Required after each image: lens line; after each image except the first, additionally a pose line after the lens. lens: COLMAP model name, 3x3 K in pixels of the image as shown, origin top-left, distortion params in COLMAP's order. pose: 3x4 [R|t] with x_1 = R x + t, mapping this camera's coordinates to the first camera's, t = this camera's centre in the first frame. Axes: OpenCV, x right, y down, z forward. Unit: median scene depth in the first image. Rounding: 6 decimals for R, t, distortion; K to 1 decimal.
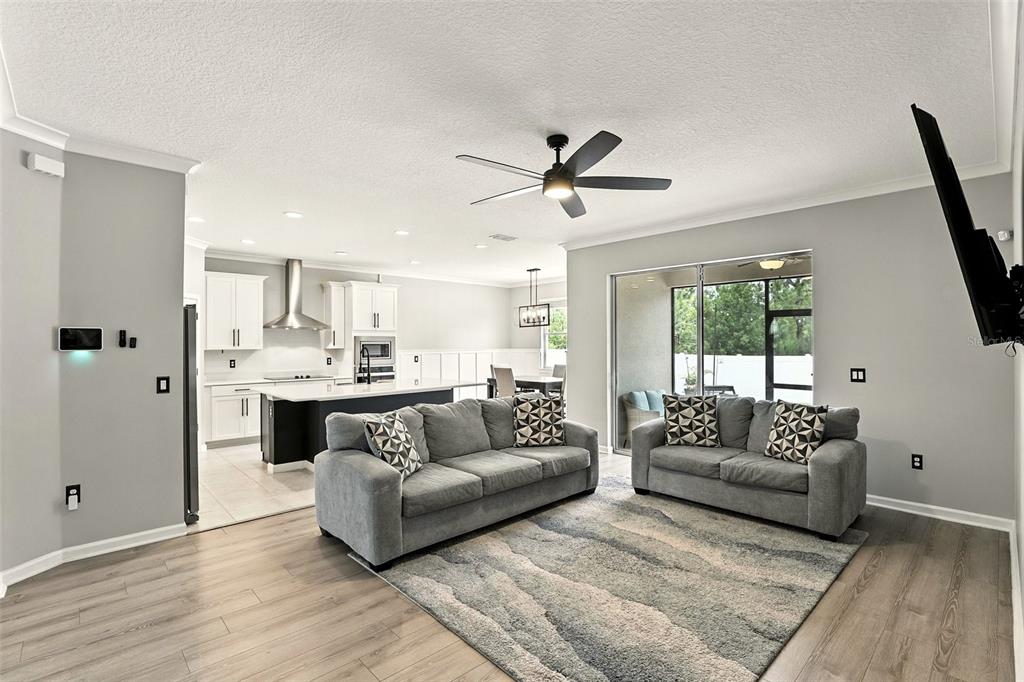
lens RADIAL K [[473.5, 0, 512.0], [0, 473.5, 341.0], [0, 0, 1]] dist [-0.025863, 0.001041]
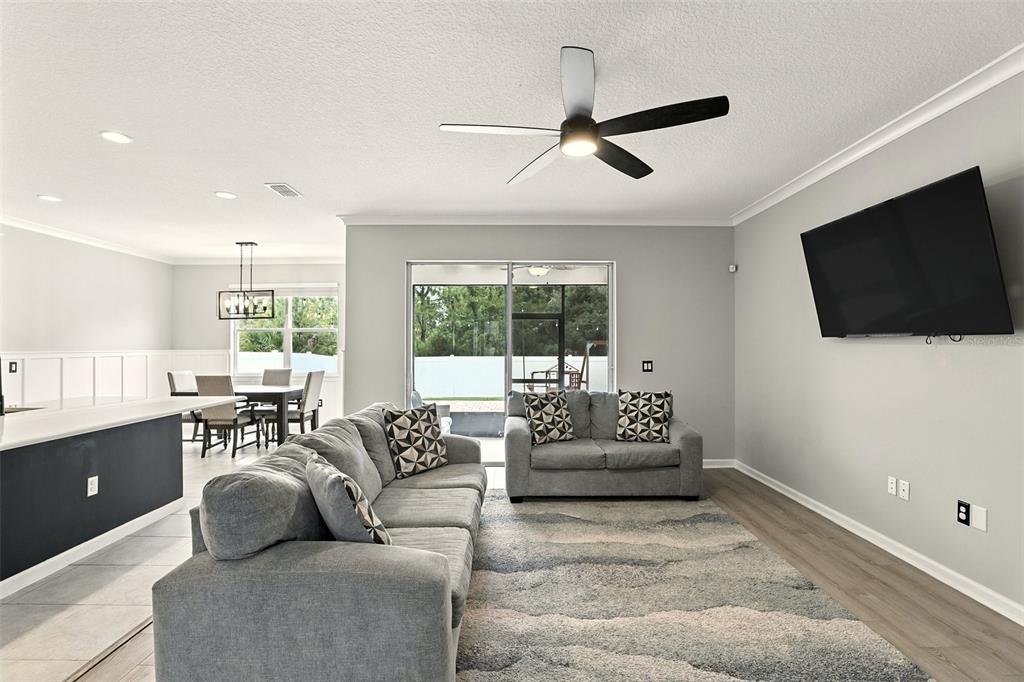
lens RADIAL K [[470.1, 0, 512.0], [0, 470.1, 341.0], [0, 0, 1]] dist [-0.025214, -0.000262]
pose [[0.685110, 0.011132, 0.728354, -0.412099], [-0.005103, 0.999932, -0.010482, 0.019679], [-0.728422, 0.003464, 0.685121, 0.388093]]
